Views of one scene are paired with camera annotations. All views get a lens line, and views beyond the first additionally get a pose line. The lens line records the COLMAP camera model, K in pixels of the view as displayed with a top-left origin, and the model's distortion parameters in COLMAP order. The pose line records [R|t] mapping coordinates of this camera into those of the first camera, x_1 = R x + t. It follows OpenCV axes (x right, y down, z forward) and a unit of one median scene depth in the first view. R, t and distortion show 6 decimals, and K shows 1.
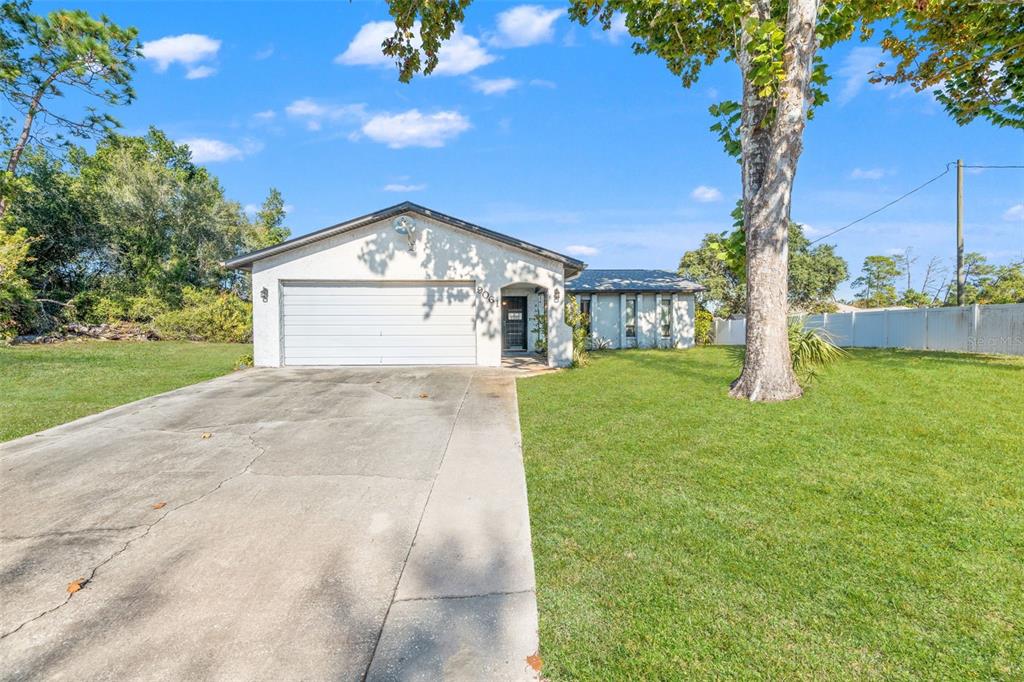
lens RADIAL K [[468.3, 0, 498.2], [0, 468.3, 341.0], [0, 0, 1]] dist [0.026219, 0.000183]
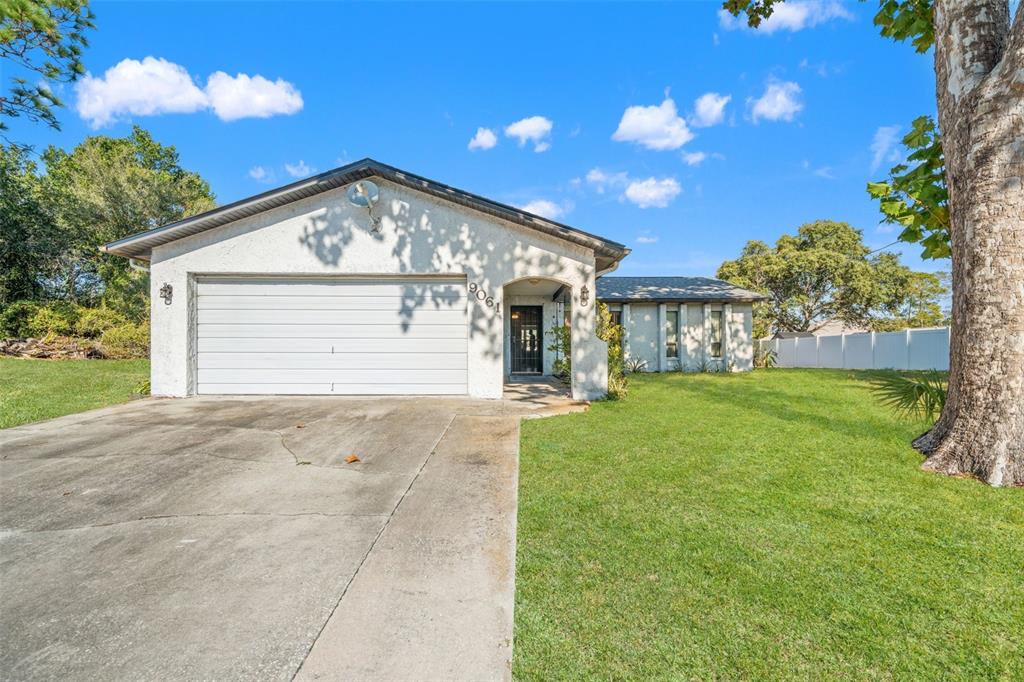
lens RADIAL K [[459.3, 0, 508.6], [0, 459.3, 343.8], [0, 0, 1]] dist [0.003089, 0.000292]
pose [[0.999871, 0.005269, -0.015202, 0.020026], [-0.005863, 0.999210, -0.039316, 0.000264], [0.014983, 0.039400, 0.999111, 0.276700]]
